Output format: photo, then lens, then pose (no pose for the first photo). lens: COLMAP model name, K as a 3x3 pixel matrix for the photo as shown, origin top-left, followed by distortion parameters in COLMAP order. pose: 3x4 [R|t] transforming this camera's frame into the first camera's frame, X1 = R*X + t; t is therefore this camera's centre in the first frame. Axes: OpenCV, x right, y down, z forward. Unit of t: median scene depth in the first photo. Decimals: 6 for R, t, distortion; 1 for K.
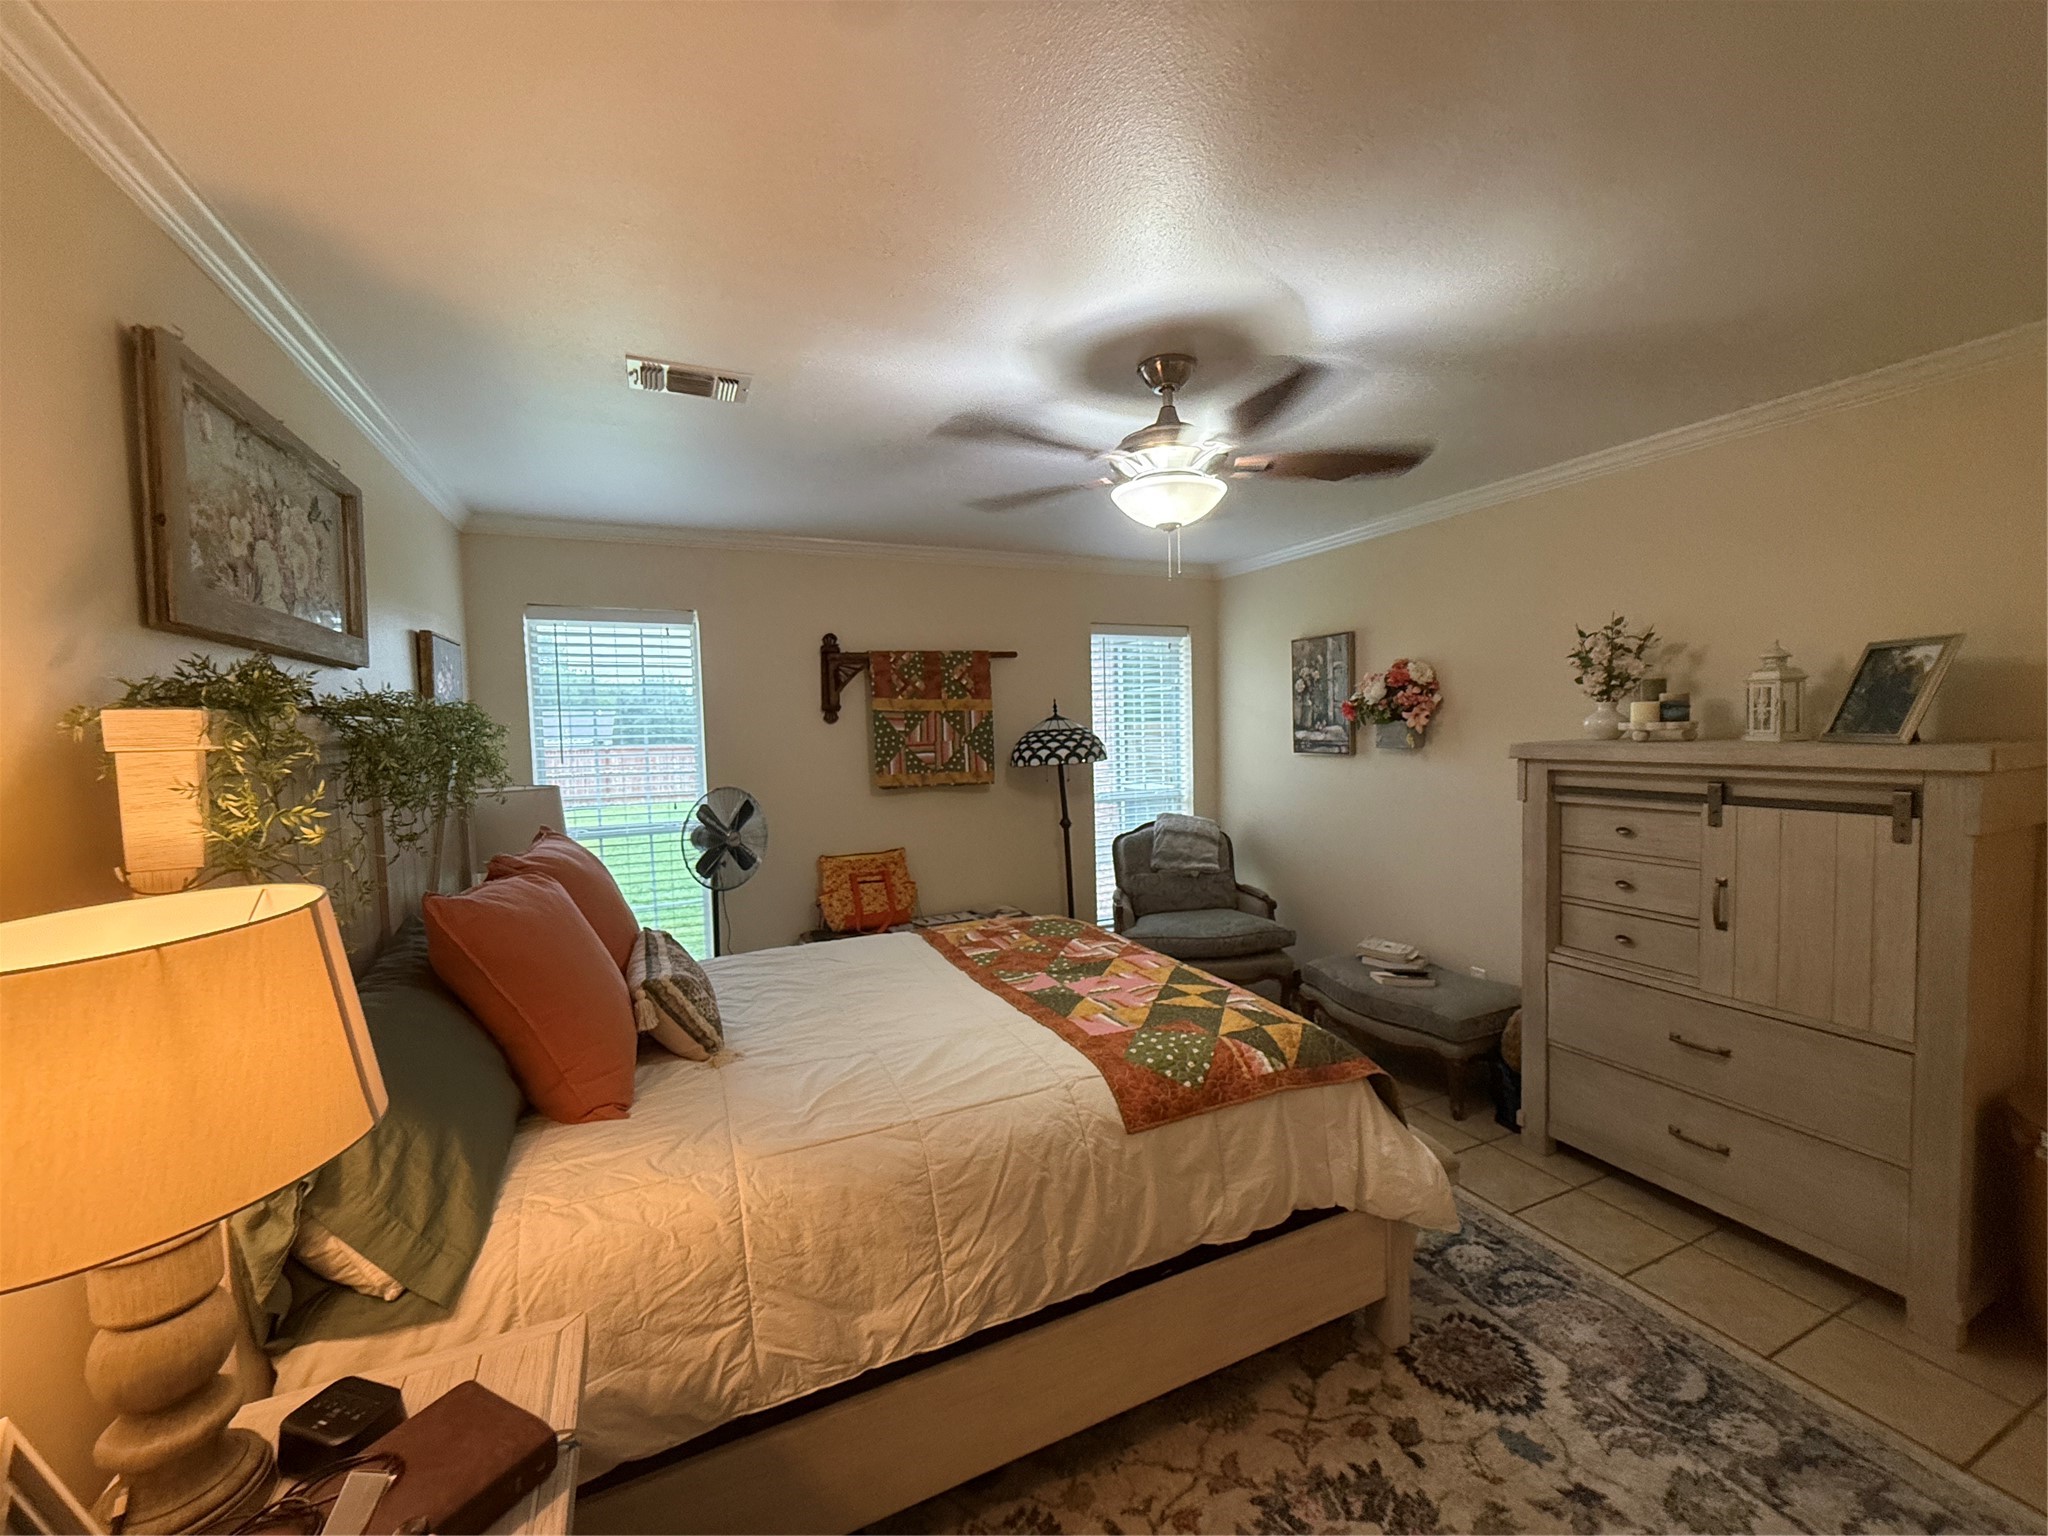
lens RADIAL K [[822.1, 0, 1024.0], [0, 822.1, 768.0], [0, 0, 1]] dist [0.000242, 0.000452]
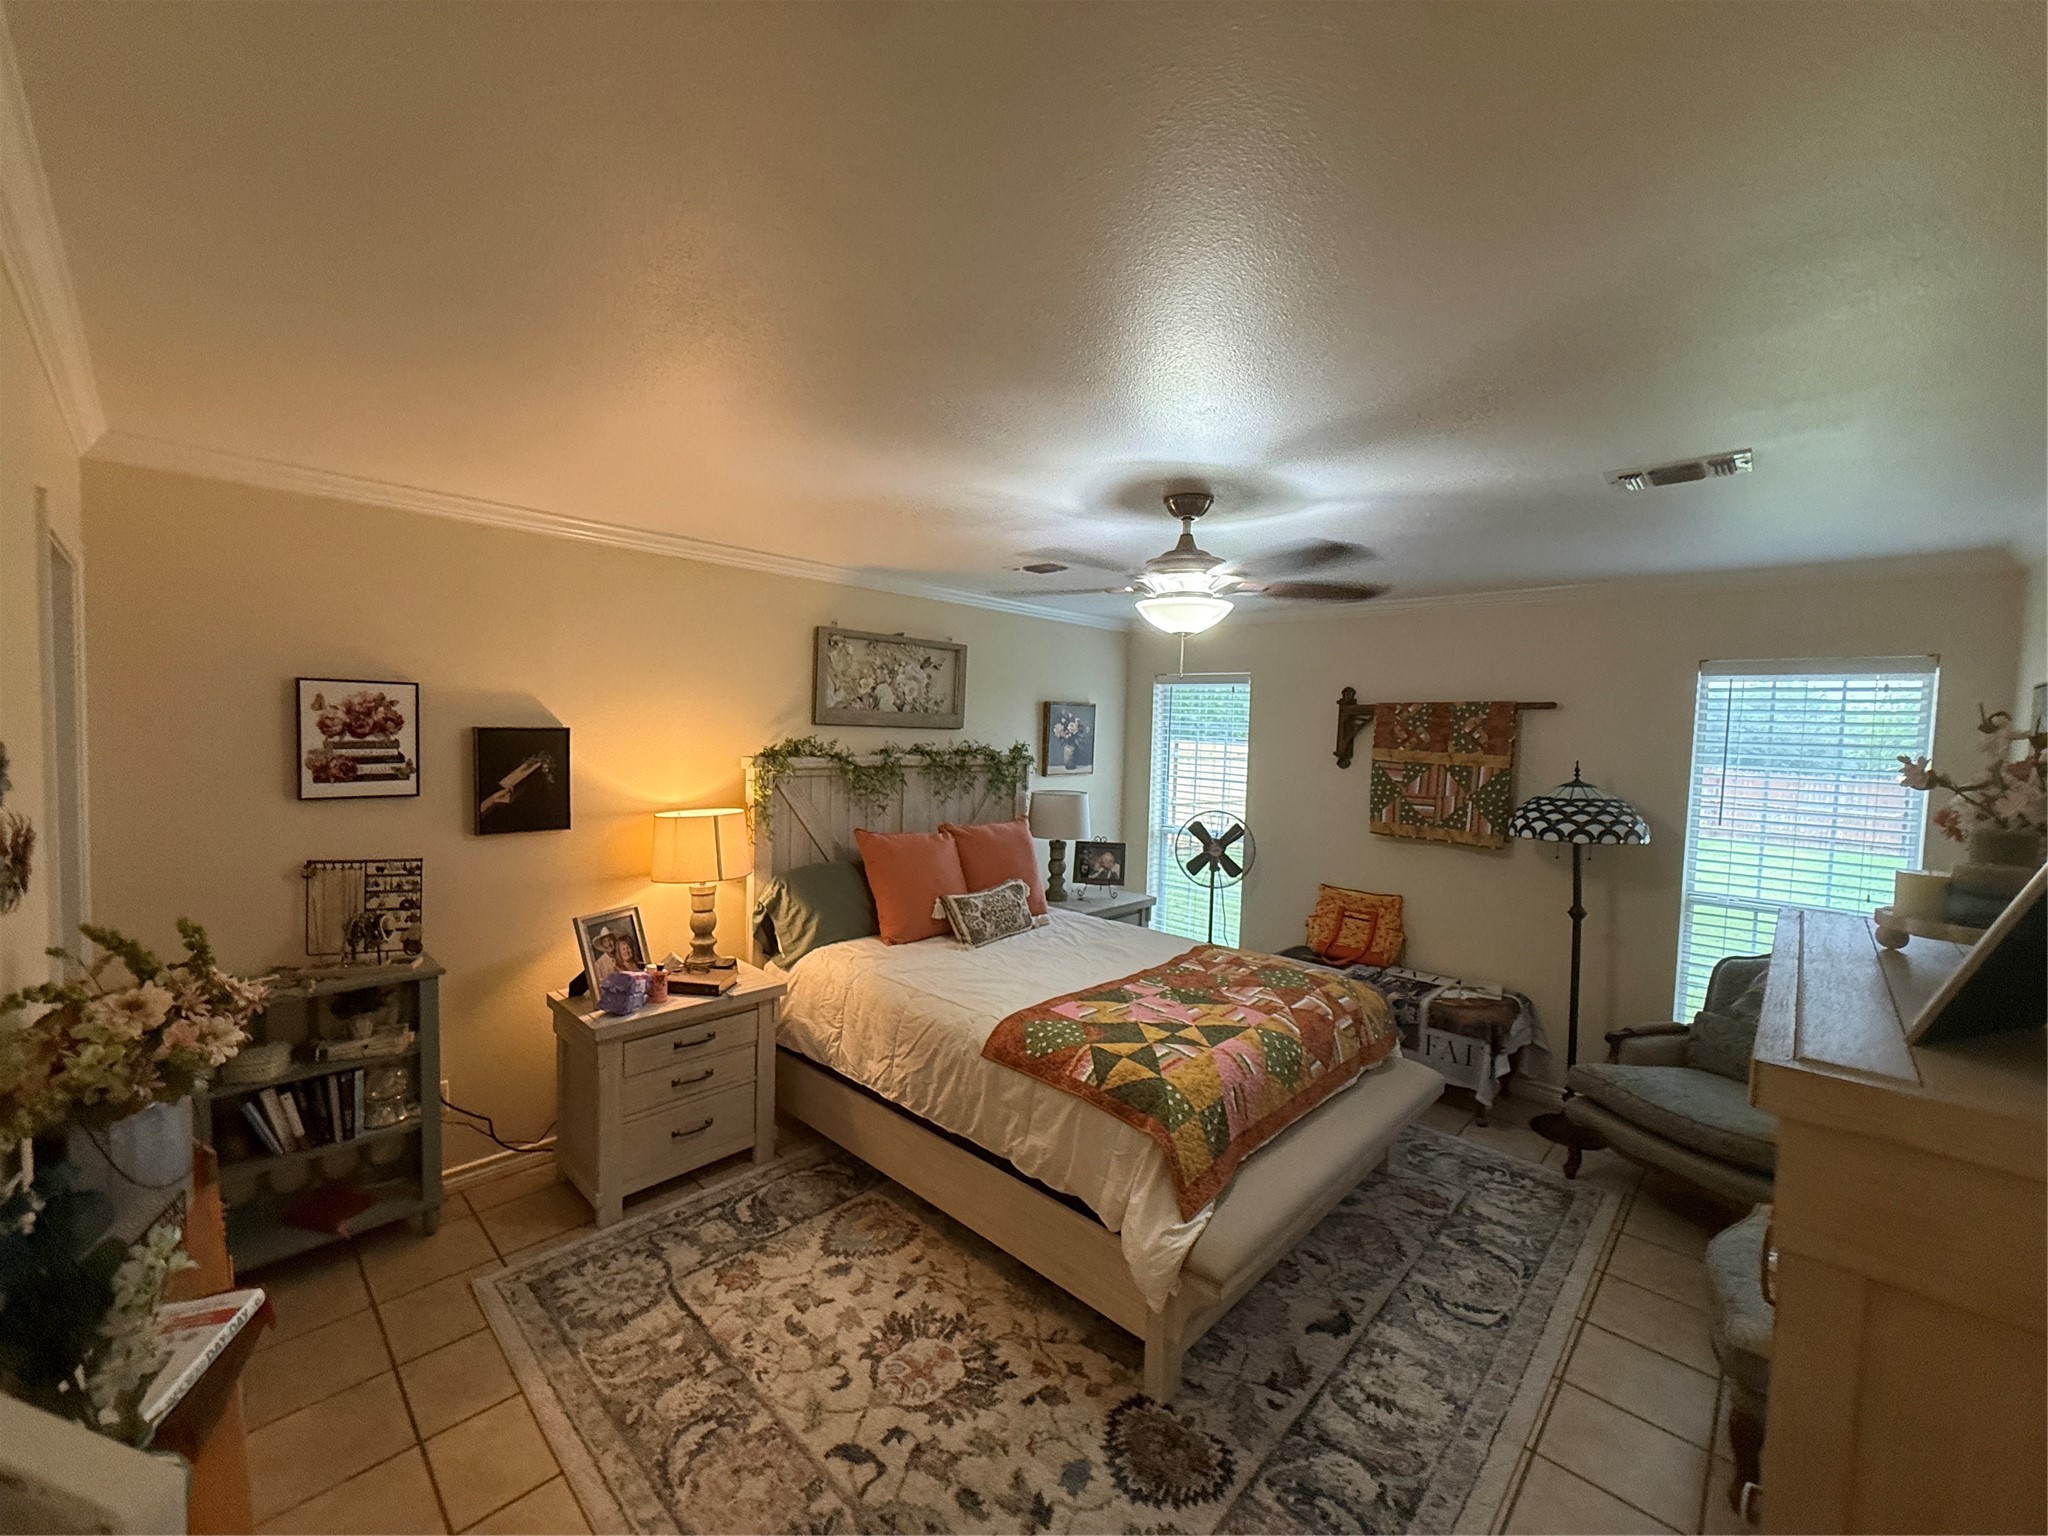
lens RADIAL K [[822.1, 0, 1024.0], [0, 822.1, 768.0], [0, 0, 1]] dist [0.000242, 0.000452]
pose [[0.366464, 0.084194, -0.926615, 1.193107], [-0.089405, 0.994476, 0.055002, -0.144756], [0.926127, 0.062688, 0.371967, 0.356033]]
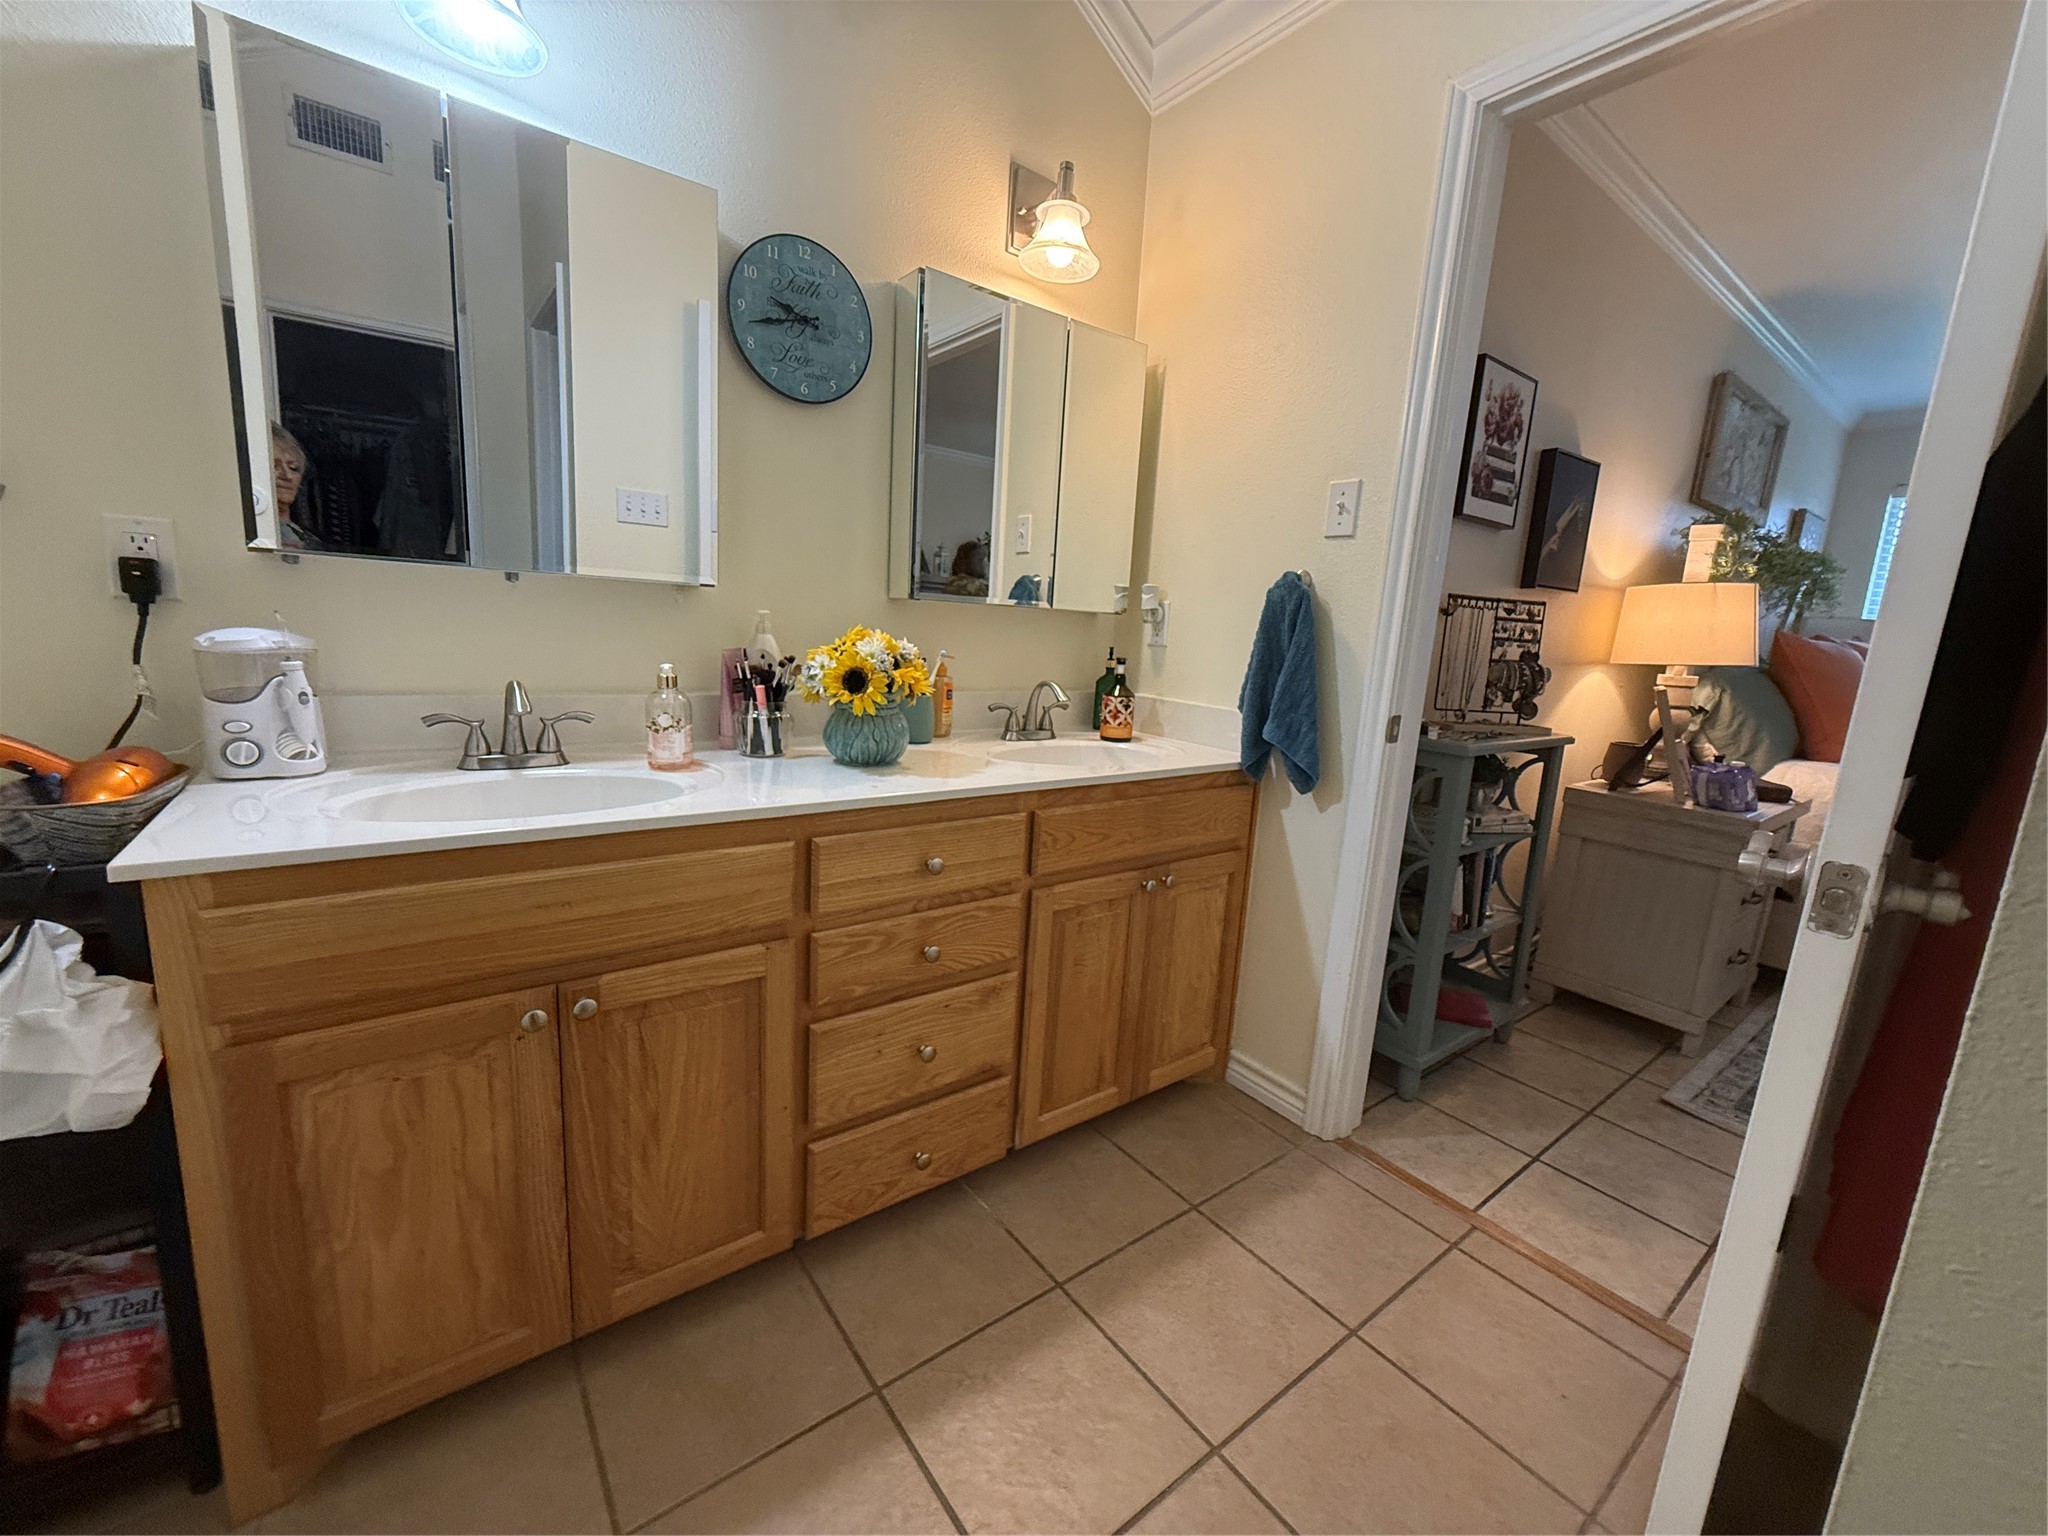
lens RADIAL K [[822.1, 0, 1024.0], [0, 822.1, 768.0], [0, 0, 1]] dist [0.000242, 0.000452]
pose [[0.227565, 0.209844, -0.950884, 0.579311], [-0.121168, 0.975017, 0.186172, 0.228231], [0.966195, 0.072850, 0.247306, -0.868105]]
